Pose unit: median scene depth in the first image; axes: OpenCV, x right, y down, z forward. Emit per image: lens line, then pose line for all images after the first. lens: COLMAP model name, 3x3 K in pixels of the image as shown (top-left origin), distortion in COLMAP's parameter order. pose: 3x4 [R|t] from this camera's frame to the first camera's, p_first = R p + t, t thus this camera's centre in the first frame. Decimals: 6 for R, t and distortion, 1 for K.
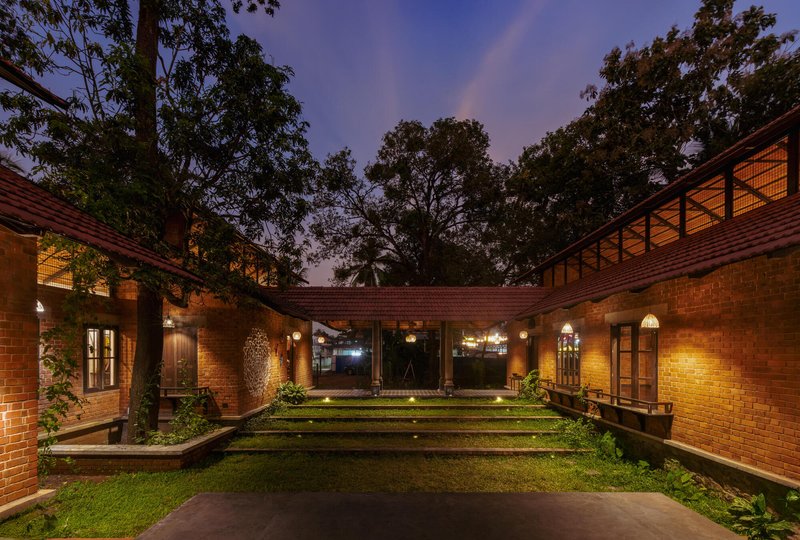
lens RADIAL K [[370.3, 0, 398.6], [0, 370.3, 355.0], [0, 0, 1]] dist [0.001951, -0.000018]
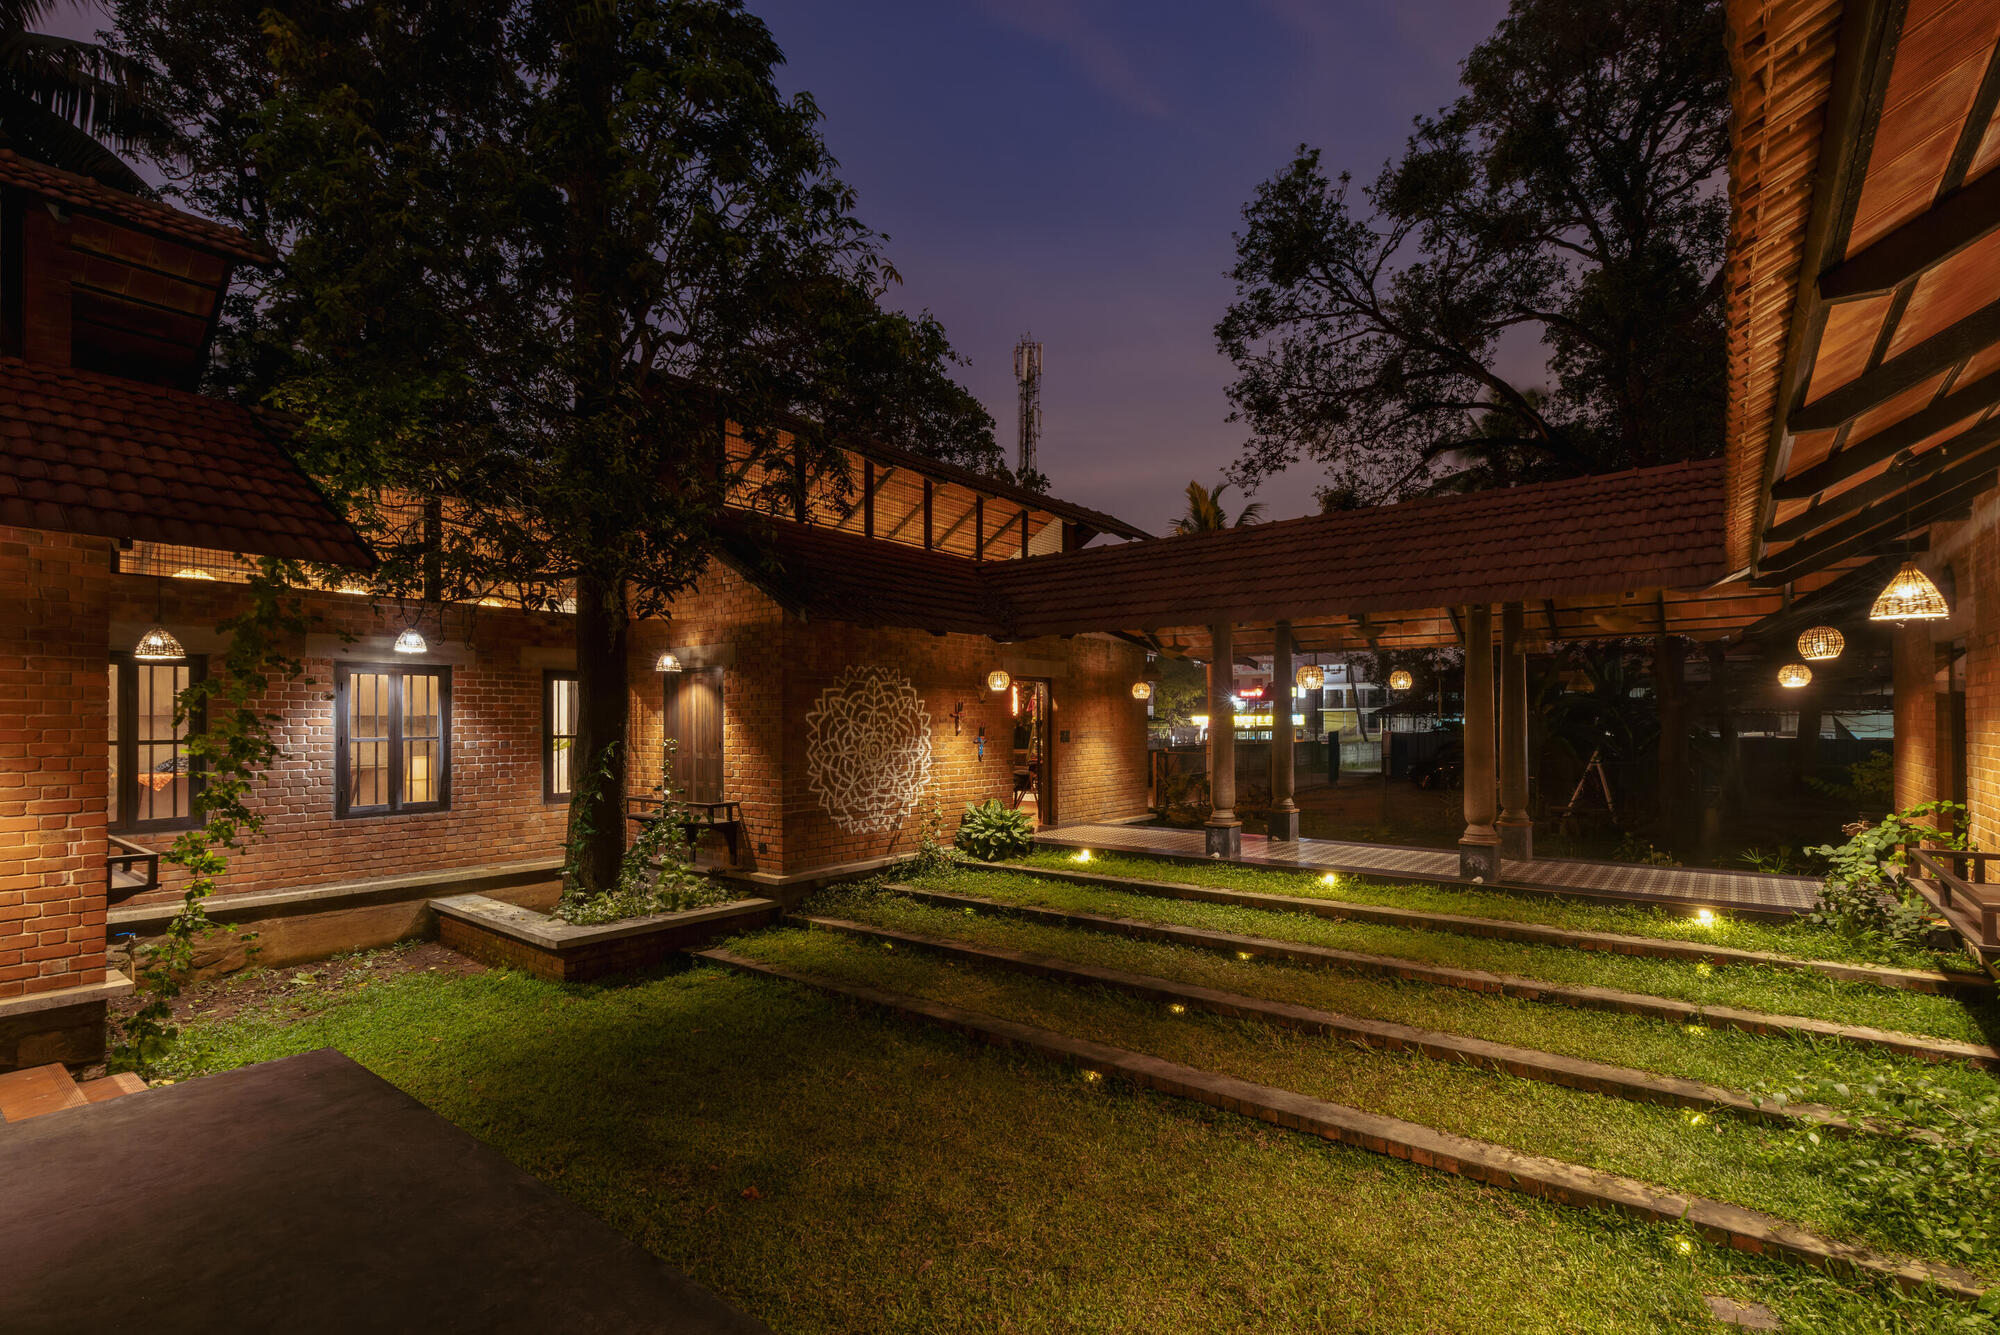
lens RADIAL K [[895.4, 0, 1023.2], [0, 895.4, 723.7], [0, 0, 1]] dist [-0.001813, -0.000394]
pose [[0.778813, -0.001769, -0.627253, 0.399866], [-0.002985, 0.999974, -0.006526, -0.002560], [0.627249, 0.006955, 0.778788, 0.363207]]
